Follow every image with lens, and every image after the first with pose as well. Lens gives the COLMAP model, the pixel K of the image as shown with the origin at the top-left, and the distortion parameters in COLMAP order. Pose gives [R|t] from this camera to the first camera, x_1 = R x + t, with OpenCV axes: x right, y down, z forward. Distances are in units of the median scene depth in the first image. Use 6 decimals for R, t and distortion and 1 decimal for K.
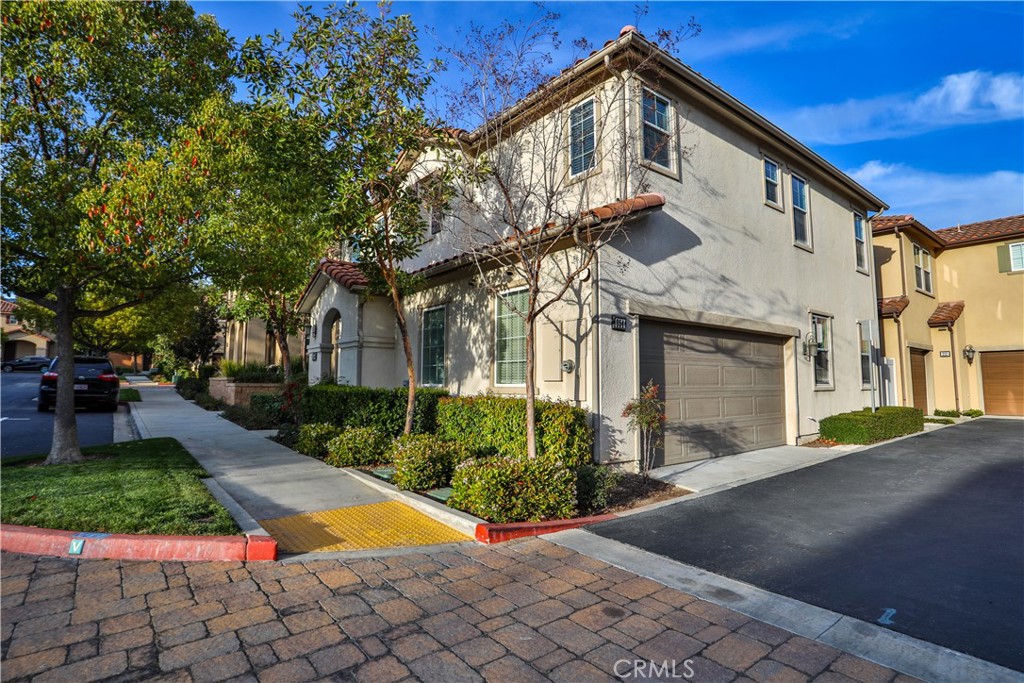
lens RADIAL K [[531.9, 0, 512.4], [0, 531.9, 333.8], [0, 0, 1]] dist [-0.056661, 0.015123]
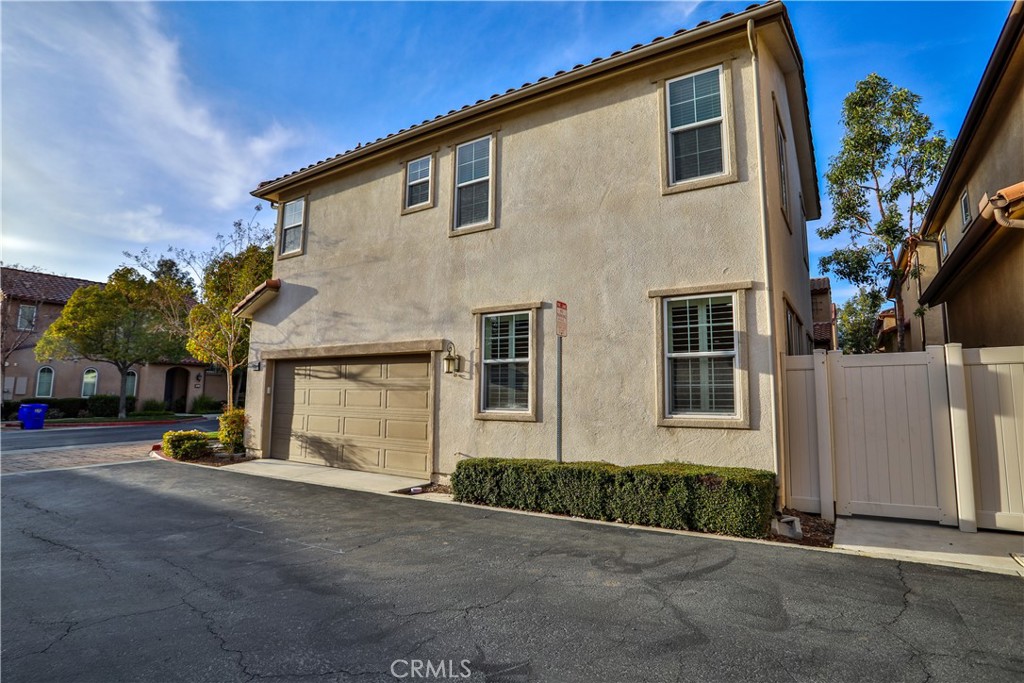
lens RADIAL K [[531.9, 0, 511.7], [0, 531.9, 345.0], [0, 0, 1]] dist [-0.056661, 0.015123]
pose [[0.290871, -0.100693, -0.951449, 1.667283], [0.072001, 0.993930, -0.083178, 0.090243], [0.954049, -0.044311, 0.296355, 1.051330]]
